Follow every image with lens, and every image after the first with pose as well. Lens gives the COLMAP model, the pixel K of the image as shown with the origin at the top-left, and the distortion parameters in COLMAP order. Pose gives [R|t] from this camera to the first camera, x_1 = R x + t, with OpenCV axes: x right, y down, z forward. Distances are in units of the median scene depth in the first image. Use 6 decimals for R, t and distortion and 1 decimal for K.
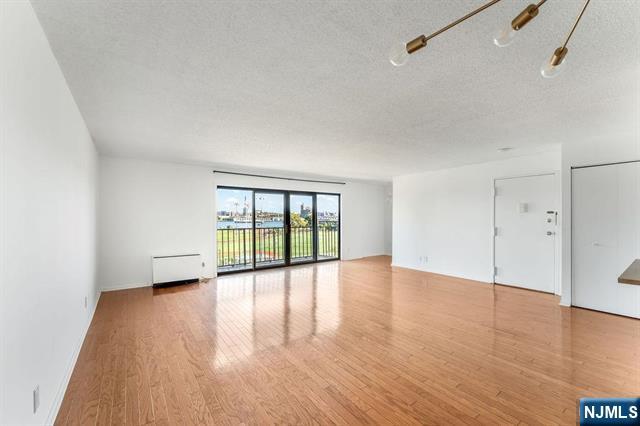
lens RADIAL K [[258.9, 0, 333.0], [0, 258.9, 221.3], [0, 0, 1]] dist [0.003727, 0.001129]
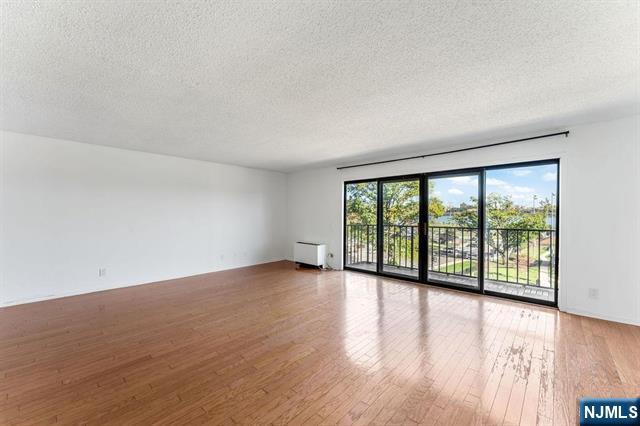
lens RADIAL K [[258.9, 0, 320.3], [0, 258.9, 213.5], [0, 0, 1]] dist [0.003727, 0.001129]
pose [[0.152815, 0.001416, -0.988254, 0.472736], [-0.010148, 0.999948, -0.000136, -0.009661], [0.988203, 0.010050, 0.152822, 0.622211]]
